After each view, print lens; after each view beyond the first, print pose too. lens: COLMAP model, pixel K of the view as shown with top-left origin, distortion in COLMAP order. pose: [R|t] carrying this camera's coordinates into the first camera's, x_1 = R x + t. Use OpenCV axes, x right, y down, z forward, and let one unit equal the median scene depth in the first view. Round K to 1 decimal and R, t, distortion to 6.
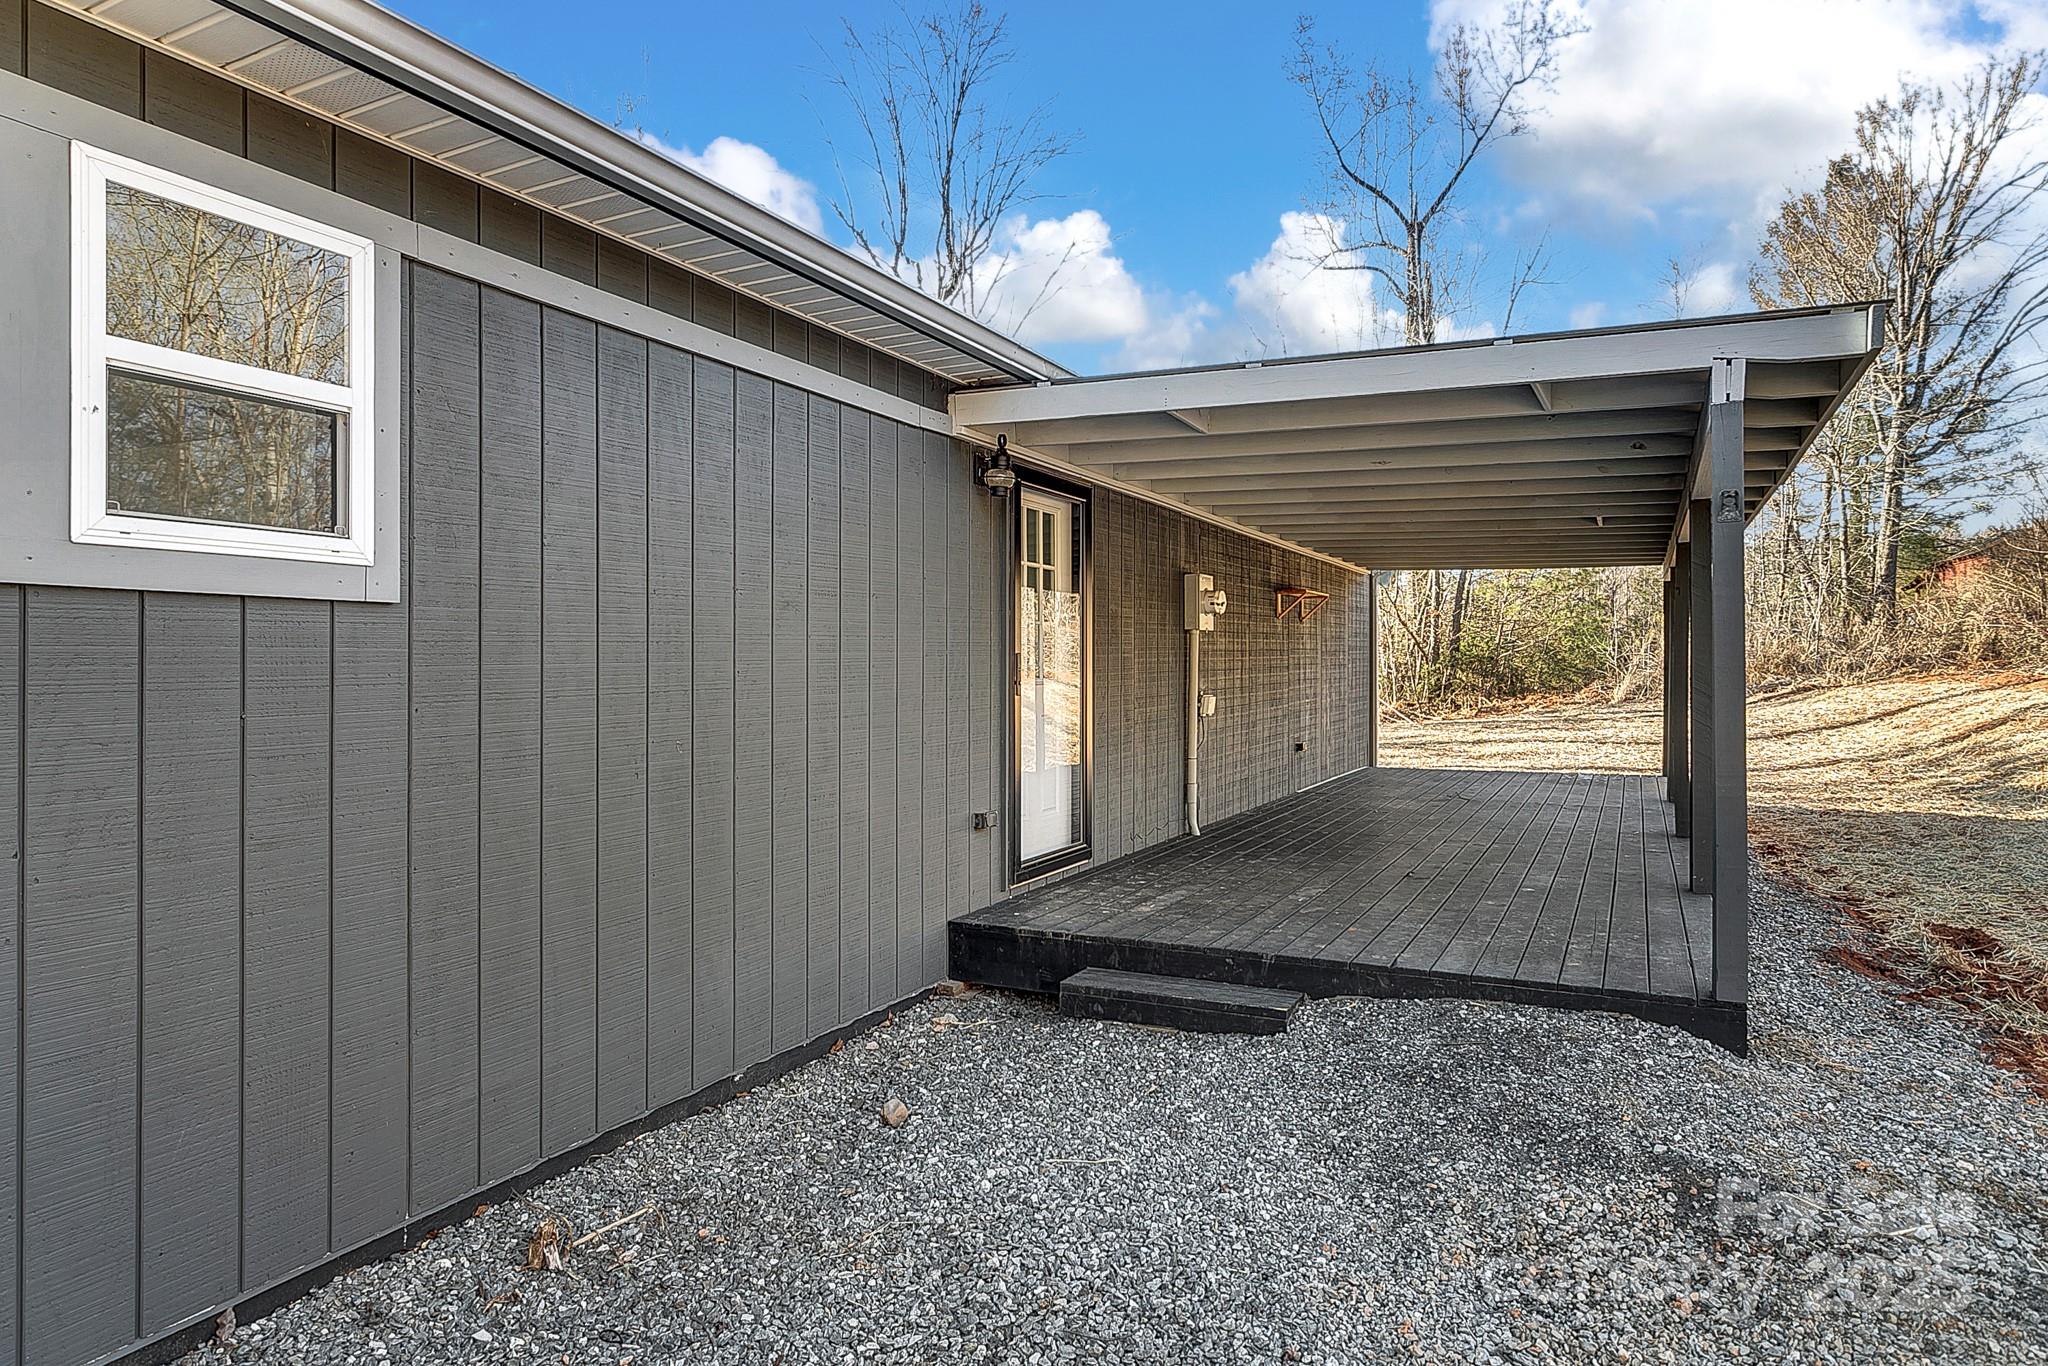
lens RADIAL K [[1206.4, 0, 1053.4], [0, 1206.4, 659.7], [0, 0, 1]] dist [-0.002011, 0.000065]
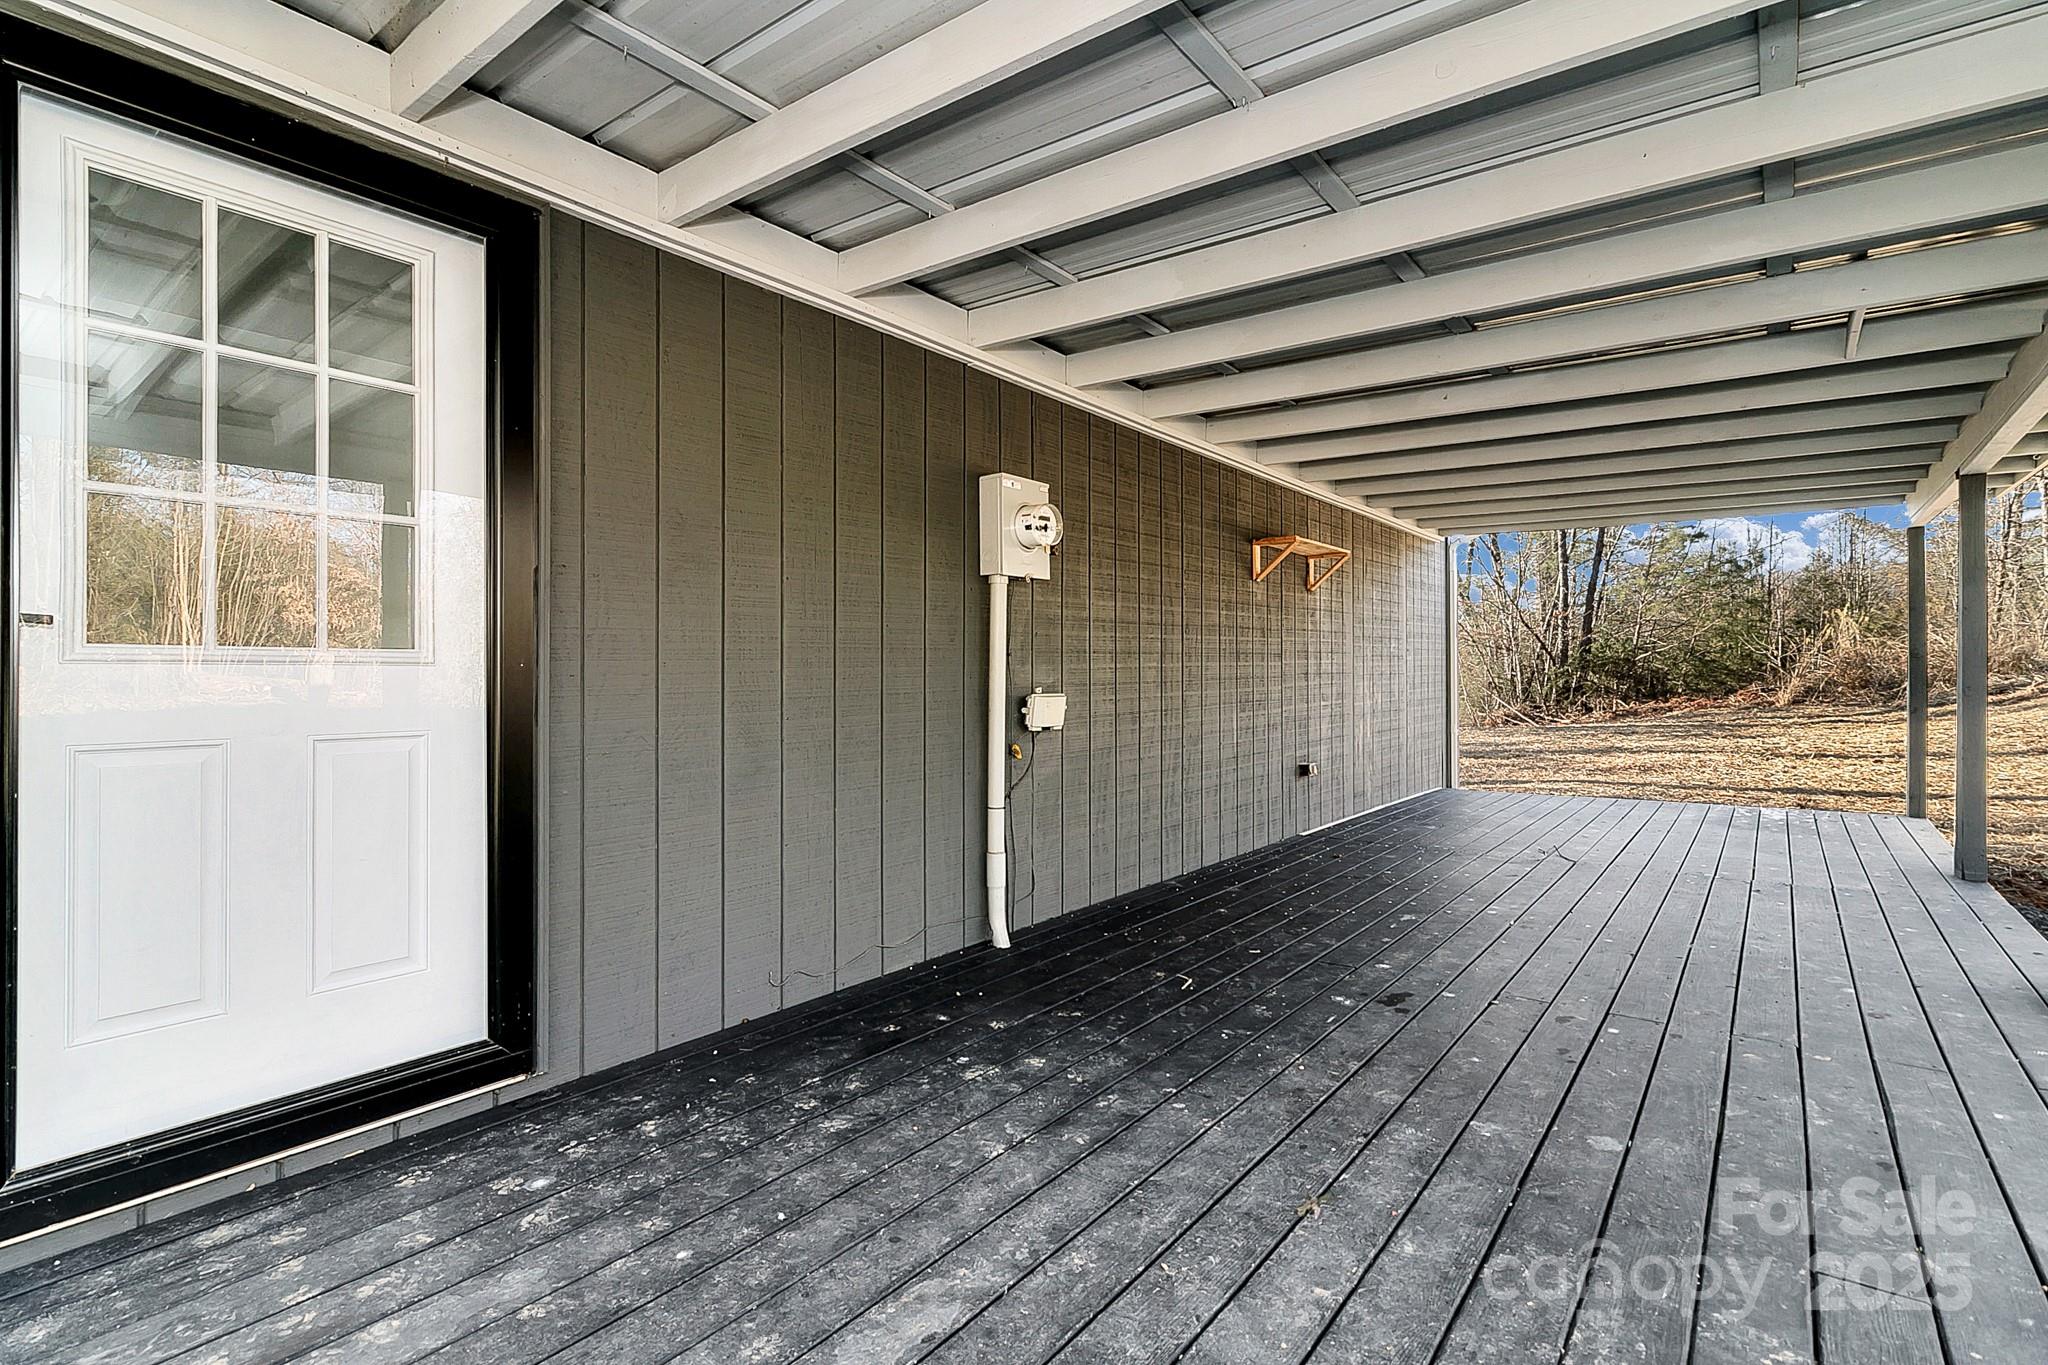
lens RADIAL K [[949.9, 0, 981.6], [0, 949.9, 666.6], [0, 0, 1]] dist [-0.001702, -0.000376]
pose [[0.968532, -0.006185, -0.248810, 0.078536], [0.005477, 0.999979, -0.003538, 0.006771], [0.248827, 0.002064, 0.968546, 0.207078]]
